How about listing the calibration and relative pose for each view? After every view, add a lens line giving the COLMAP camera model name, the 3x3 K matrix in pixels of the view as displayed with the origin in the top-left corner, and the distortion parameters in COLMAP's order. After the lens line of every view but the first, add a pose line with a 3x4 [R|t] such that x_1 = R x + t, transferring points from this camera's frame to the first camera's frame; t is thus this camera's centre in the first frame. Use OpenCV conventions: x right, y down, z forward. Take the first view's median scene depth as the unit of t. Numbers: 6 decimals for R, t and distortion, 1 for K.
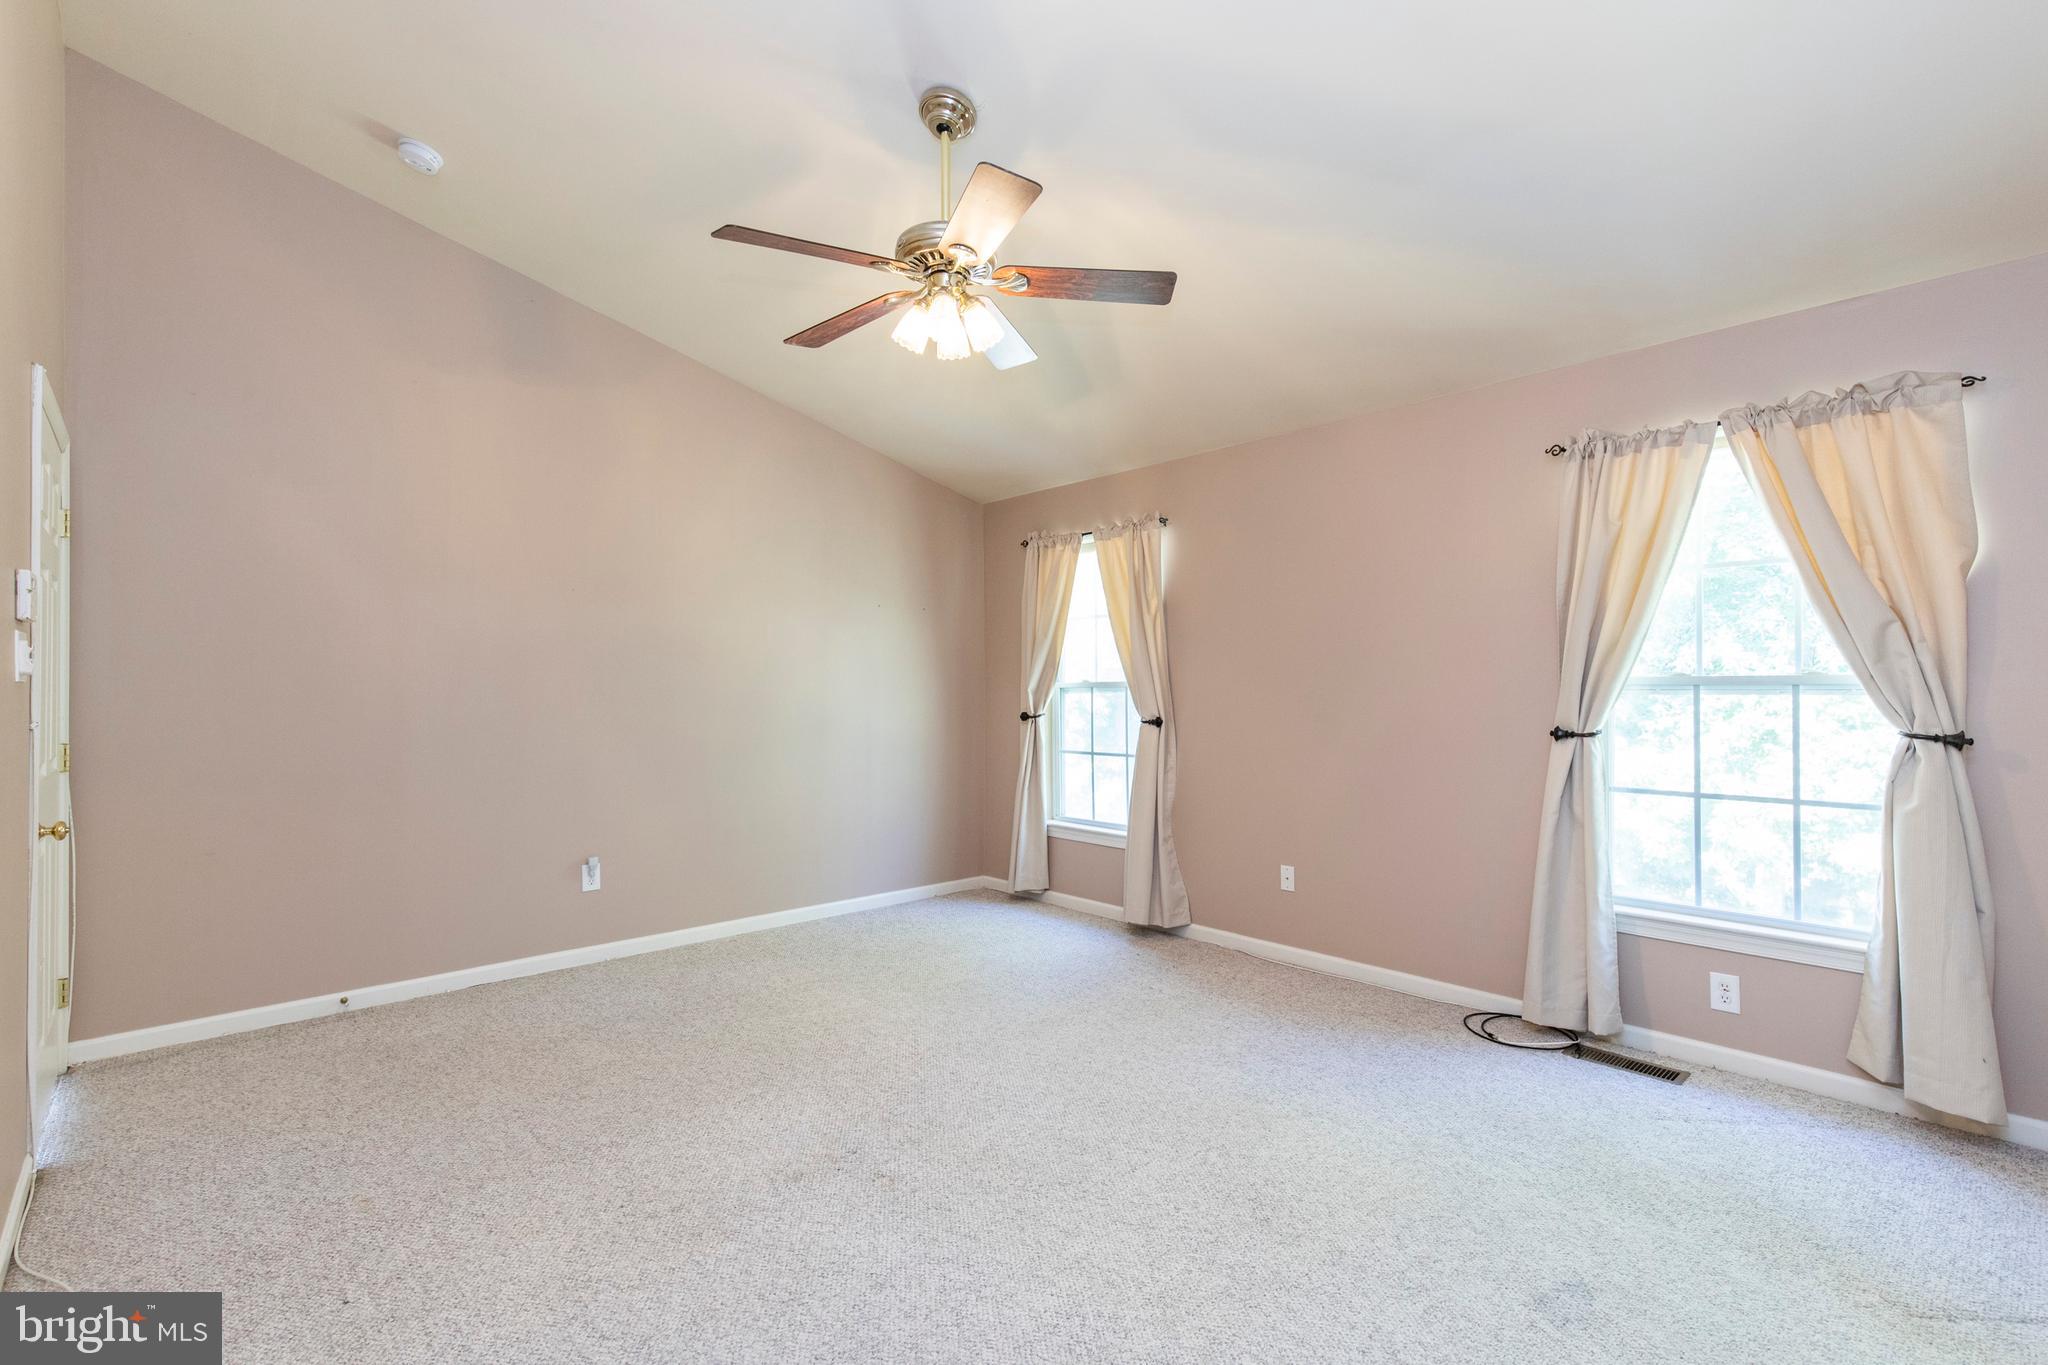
lens RADIAL K [[915.4, 0, 1026.4], [0, 915.4, 687.3], [0, 0, 1]] dist [0.004451, 0.000650]
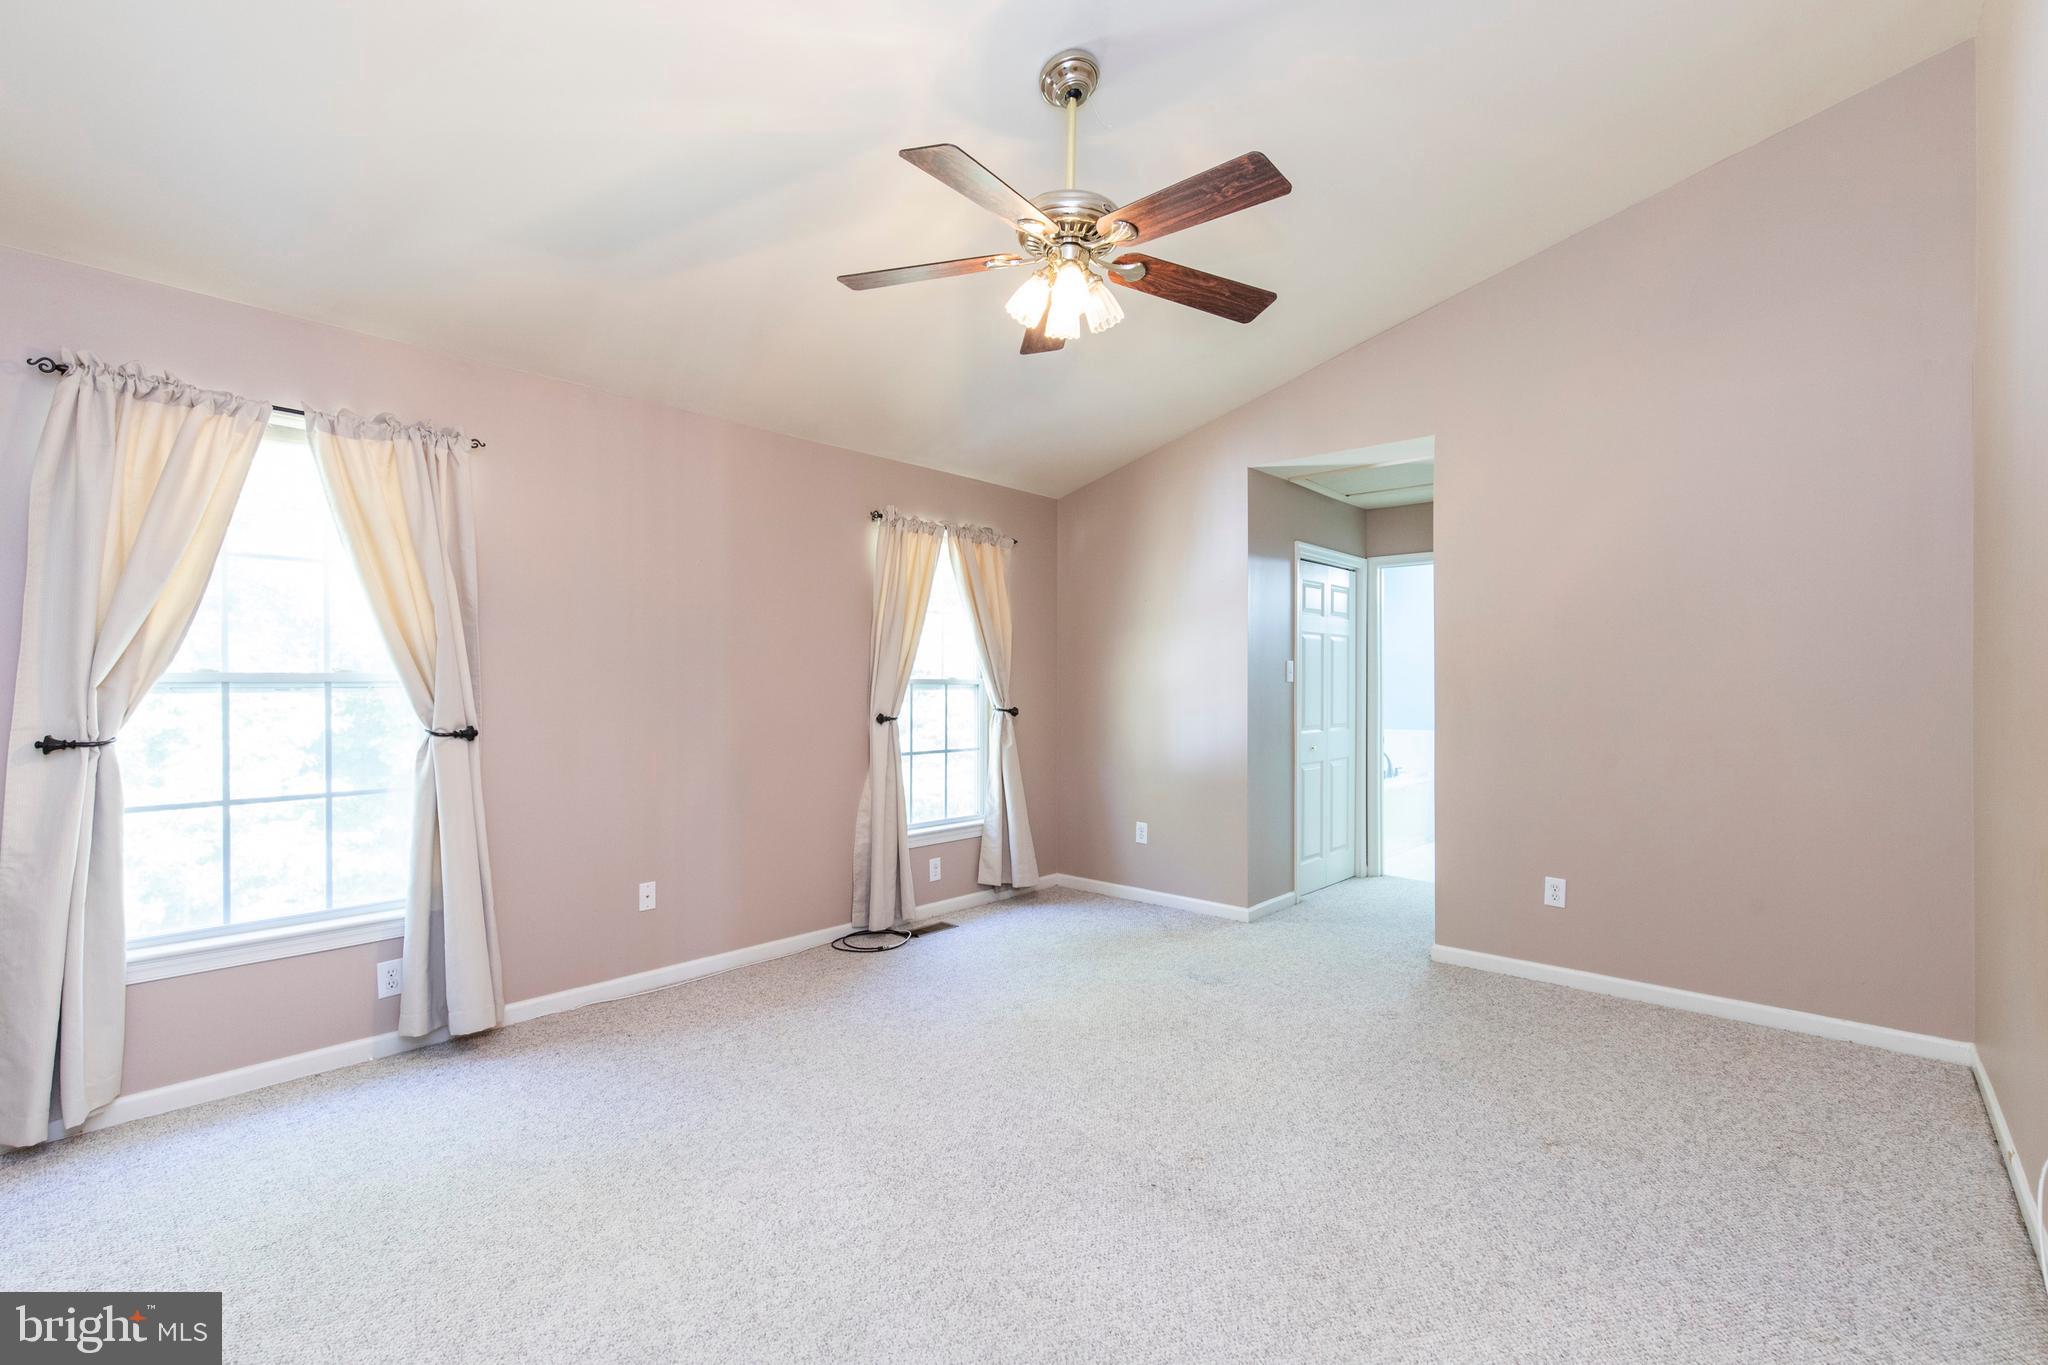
lens RADIAL K [[915.4, 0, 1026.5], [0, 915.4, 684.2], [0, 0, 1]] dist [0.004451, 0.000650]
pose [[-0.100974, 0.004016, 0.994881, -0.648515], [-0.002650, 0.999987, -0.004306, 0.003071], [-0.994886, -0.003072, -0.100962, 0.721990]]
